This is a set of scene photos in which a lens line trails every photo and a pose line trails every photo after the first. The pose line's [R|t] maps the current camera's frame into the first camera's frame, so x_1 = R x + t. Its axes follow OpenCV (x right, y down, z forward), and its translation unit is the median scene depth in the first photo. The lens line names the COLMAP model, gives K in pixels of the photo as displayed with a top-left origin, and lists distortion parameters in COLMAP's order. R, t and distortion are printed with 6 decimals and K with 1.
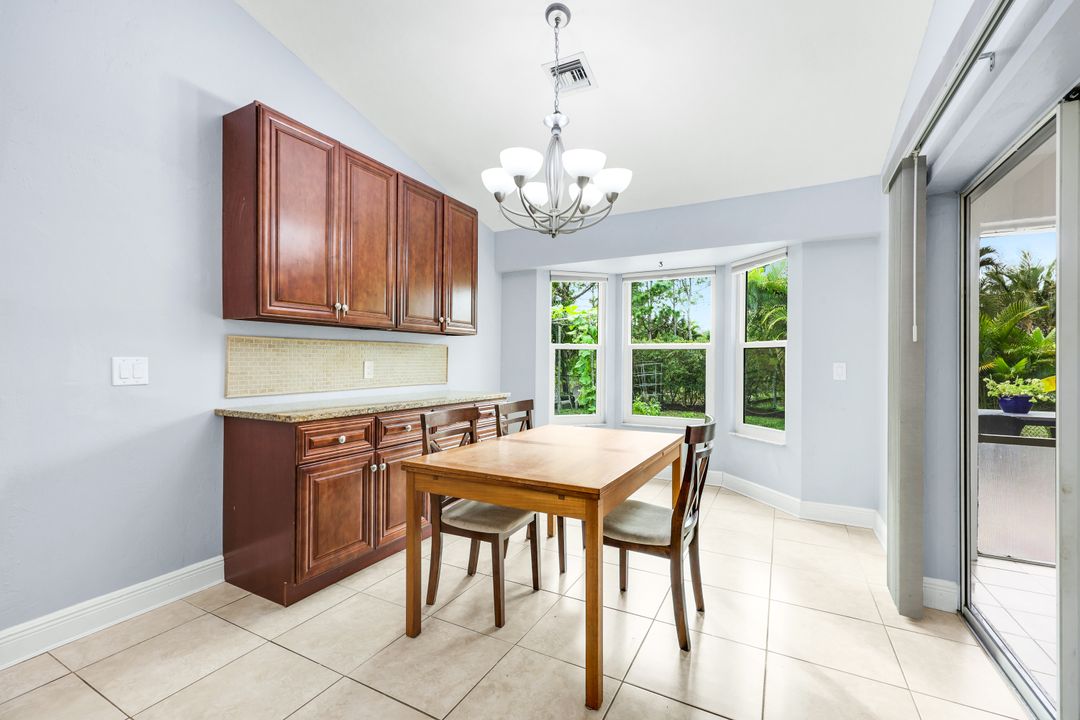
lens RADIAL K [[457.3, 0, 540.0], [0, 457.3, 360.0], [0, 0, 1]] dist [0.000286, 0.000148]
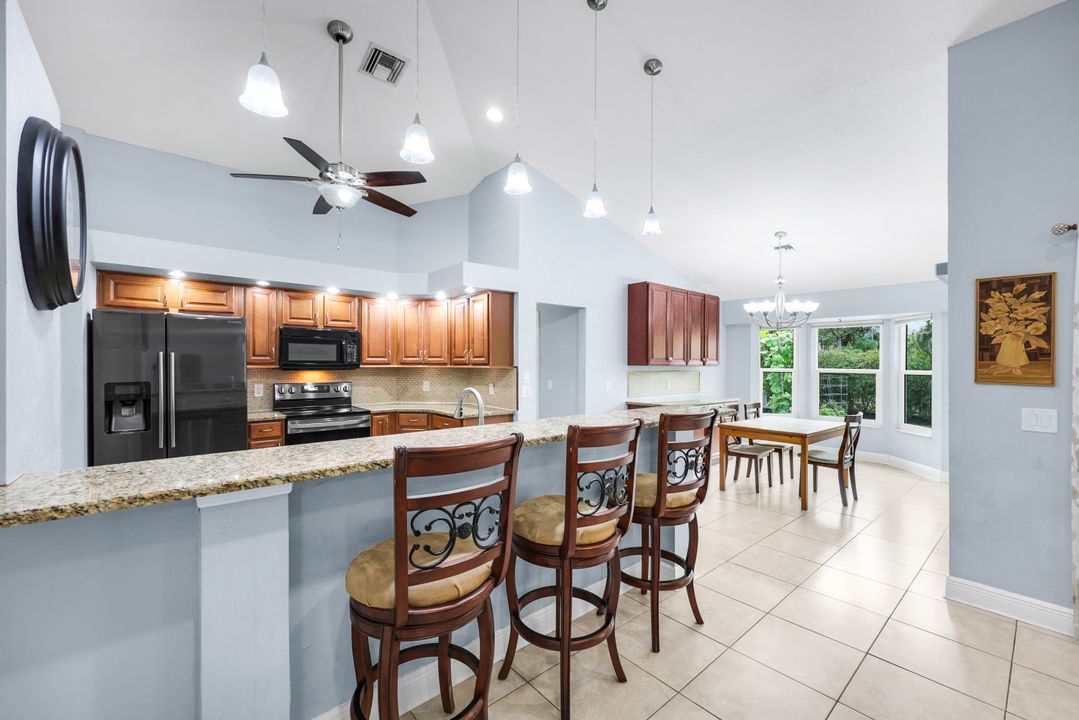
lens RADIAL K [[440.7, 0, 534.9], [0, 440.7, 357.9], [0, 0, 1]] dist [-0.001521, 0.000027]
pose [[0.931295, 0.000683, -0.364265, -0.262390], [-0.004485, 0.999944, -0.009590, -0.094043], [0.364238, 0.010565, 0.931246, -1.276376]]
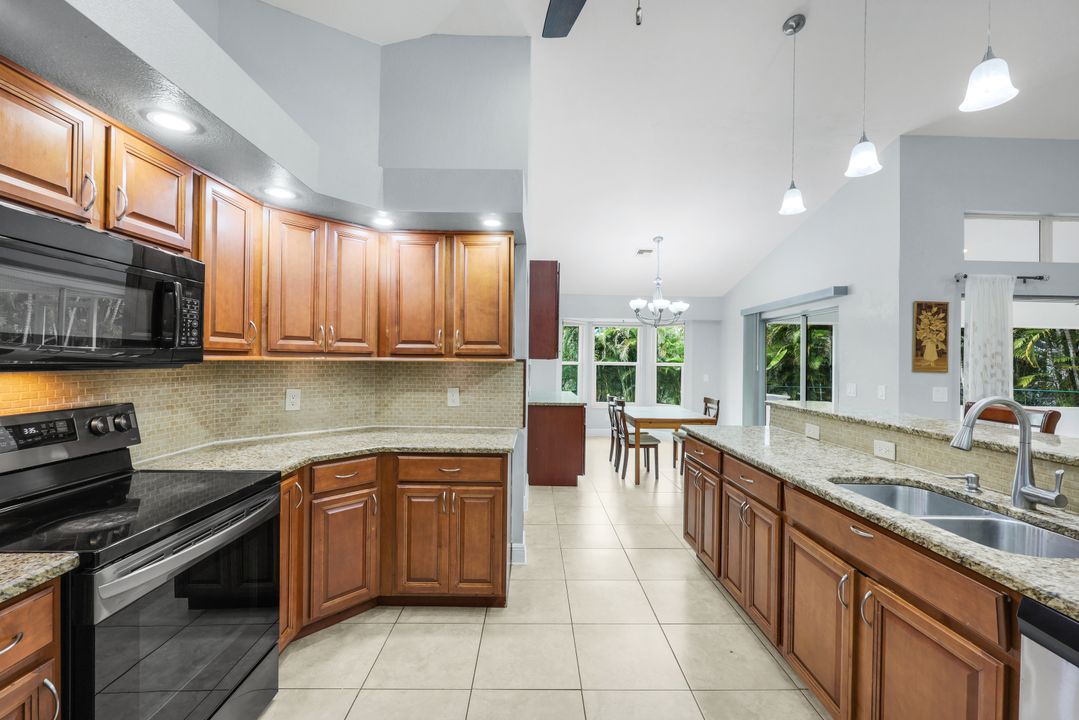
lens RADIAL K [[440.7, 0, 534.9], [0, 440.7, 357.9], [0, 0, 1]] dist [-0.001521, 0.000027]
pose [[0.876807, 0.012059, 0.480691, -1.457611], [-0.012856, 0.999916, -0.001633, -0.079711], [-0.480671, -0.004748, 0.876888, -0.684238]]
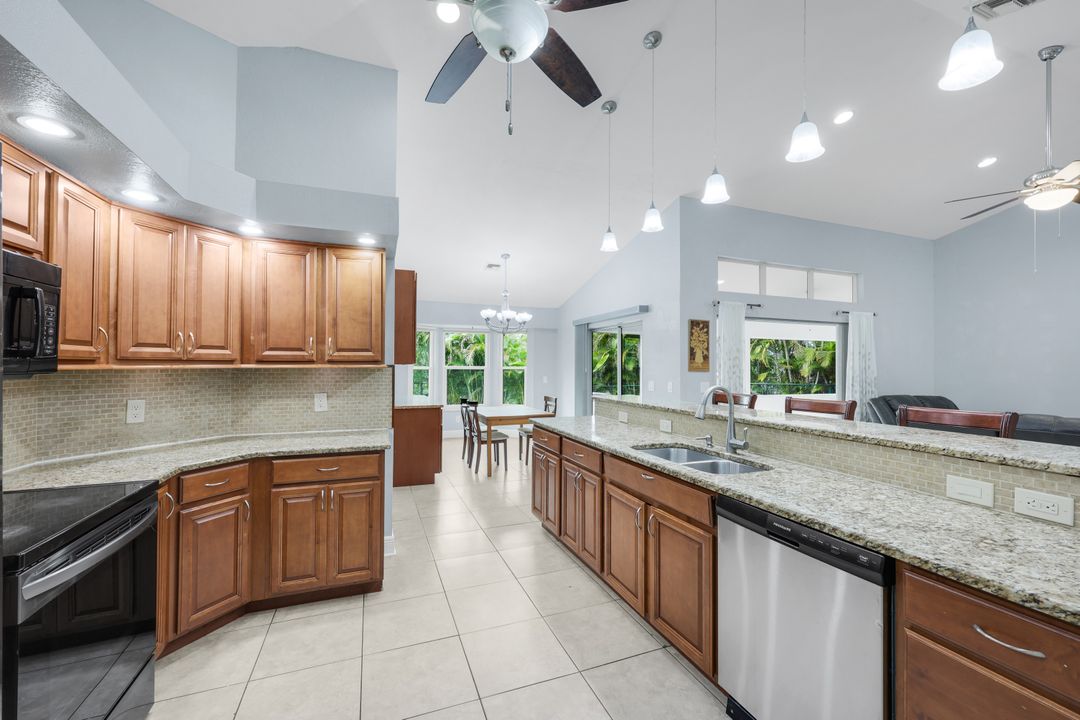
lens RADIAL K [[445.5, 0, 540.0], [0, 445.5, 360.0], [0, 0, 1]] dist [-0.000379, 0.000054]
pose [[0.647670, 0.009493, 0.761862, -1.615428], [-0.004165, 0.999952, -0.008919, -0.082207], [-0.761909, 0.002603, 0.647679, -0.793454]]
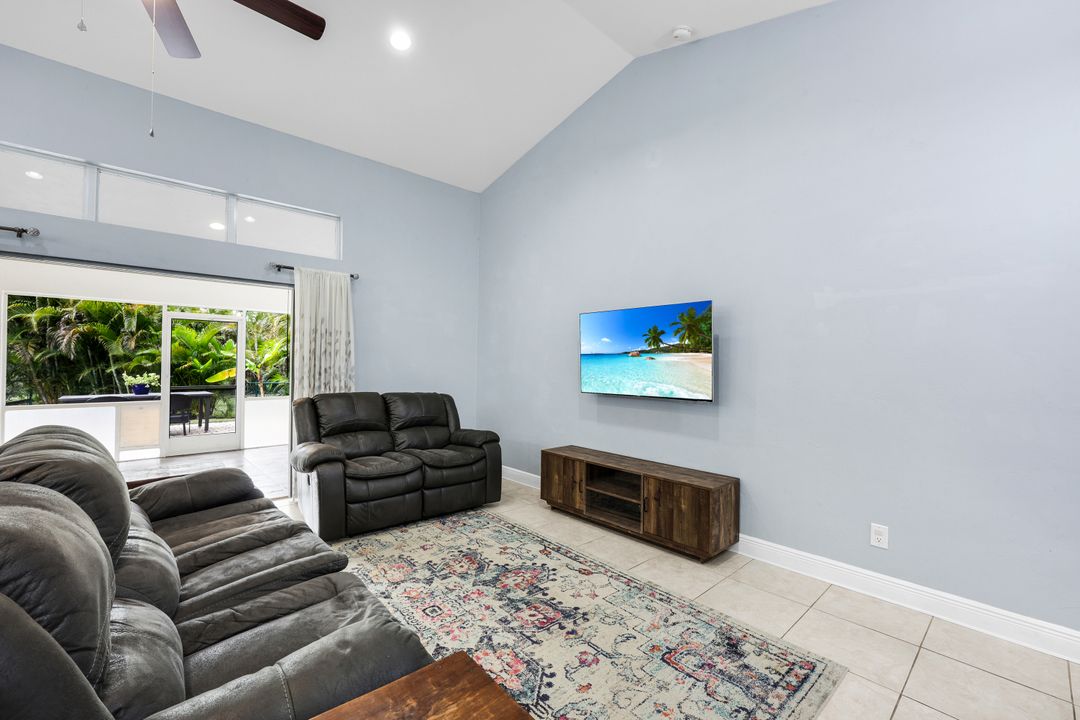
lens RADIAL K [[457.3, 0, 540.0], [0, 457.3, 360.0], [0, 0, 1]] dist [0.000286, 0.000148]
pose [[0.332791, 0.005150, 0.942986, -0.029545], [-0.012368, 0.999923, -0.001097, -0.055582], [-0.942919, -0.011298, 0.332829, -1.808166]]
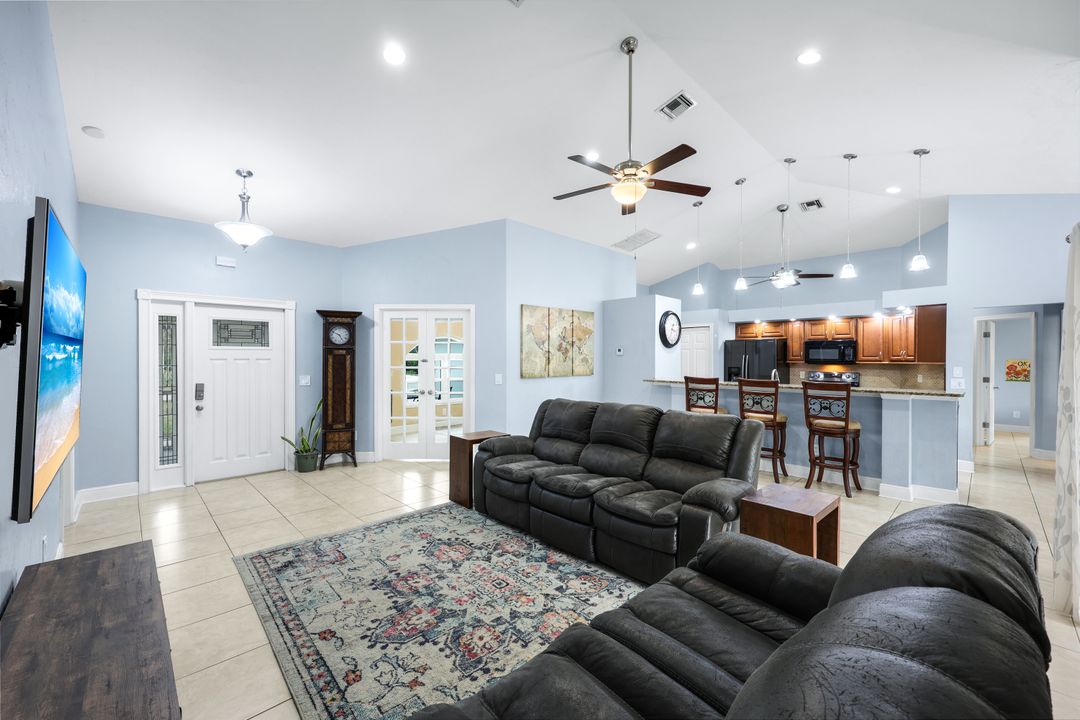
lens RADIAL K [[428.4, 0, 540.0], [0, 428.4, 360.0], [0, 0, 1]] dist [-0.006239, -0.000086]
pose [[-0.306533, 0.000075, -0.951860, 1.626587], [-0.004642, 0.999988, 0.001574, -0.084650], [0.951849, 0.004901, -0.306529, -0.947417]]
